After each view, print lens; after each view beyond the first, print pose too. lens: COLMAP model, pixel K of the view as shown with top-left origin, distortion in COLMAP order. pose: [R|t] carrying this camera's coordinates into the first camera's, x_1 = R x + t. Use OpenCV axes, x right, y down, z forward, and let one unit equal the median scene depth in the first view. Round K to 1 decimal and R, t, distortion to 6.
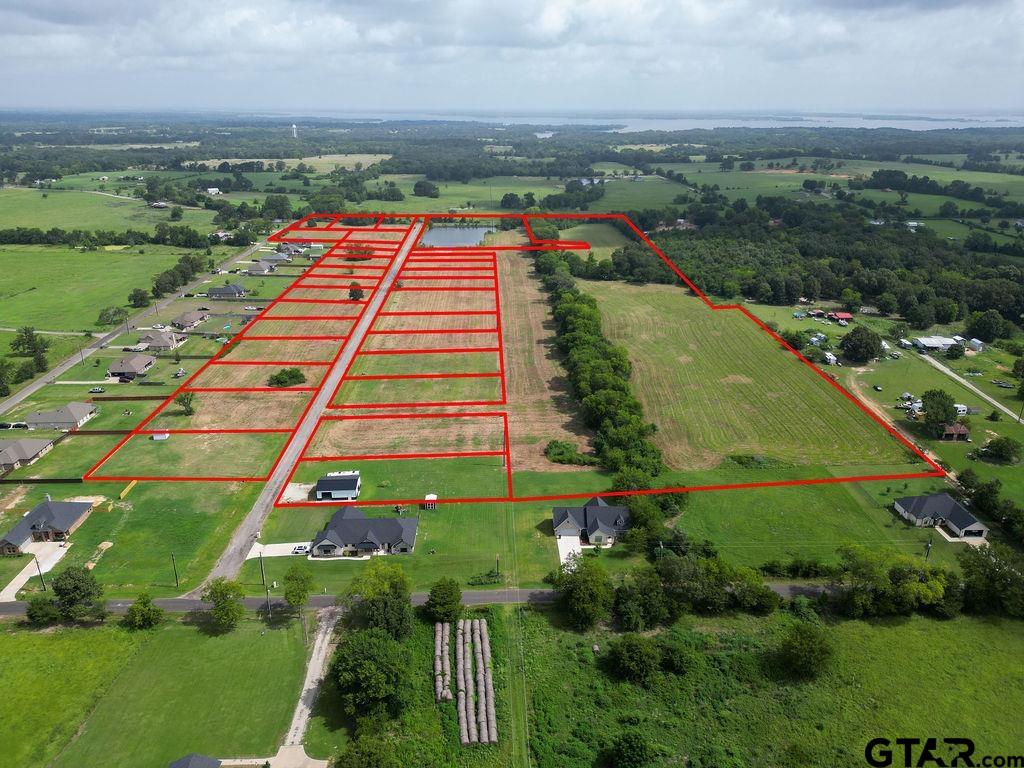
lens RADIAL K [[714.5, 0, 512.0], [0, 714.5, 384.0], [0, 0, 1]] dist [0.084442, -0.092511]
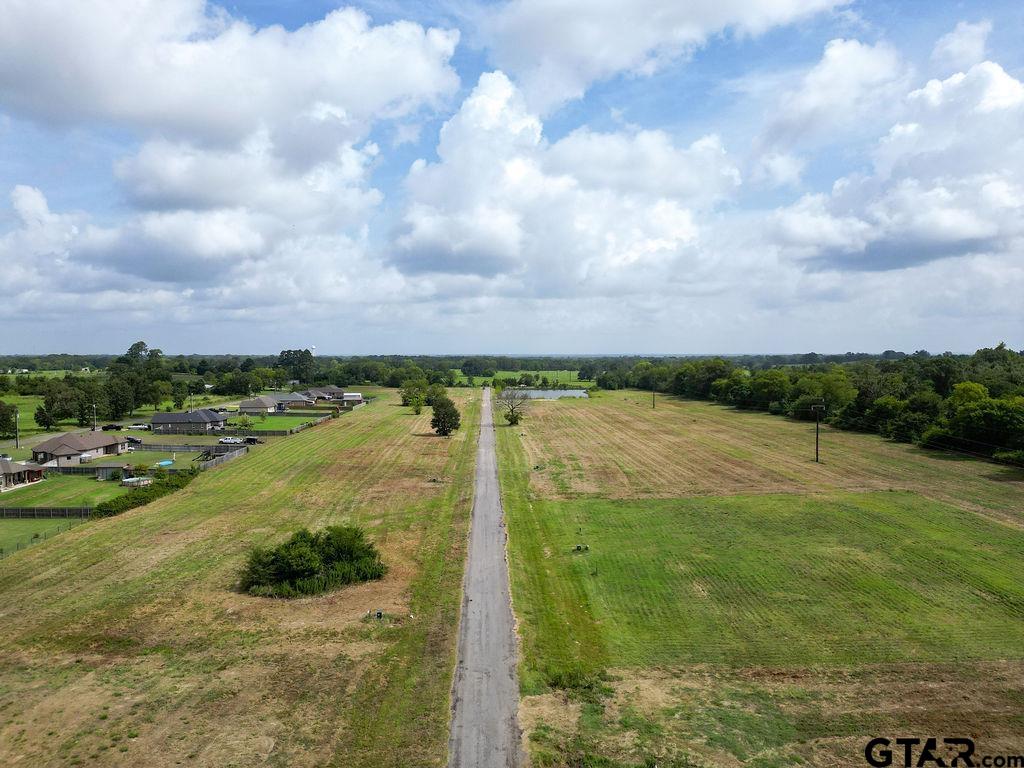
lens RADIAL K [[714.5, 0, 512.0], [0, 714.5, 384.0], [0, 0, 1]] dist [0.084442, -0.092511]
pose [[0.999991, -0.003911, -0.001315, -0.259578], [0.003290, 0.948110, -0.317925, 0.015520], [0.002490, 0.317918, 0.948115, 0.790157]]
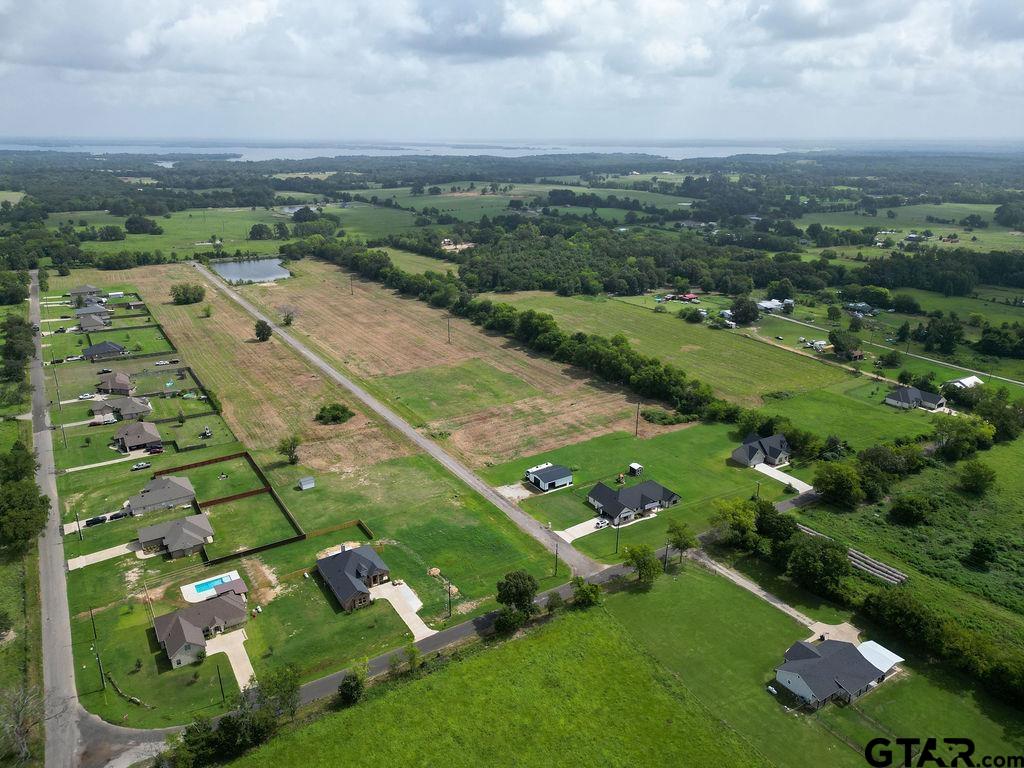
lens RADIAL K [[714.5, 0, 512.0], [0, 714.5, 384.0], [0, 0, 1]] dist [0.084442, -0.092511]
pose [[0.864849, -0.166481, 0.473625, -0.603556], [0.183118, 0.983028, 0.011161, -0.016696], [-0.467444, 0.077077, 0.880656, 0.036180]]
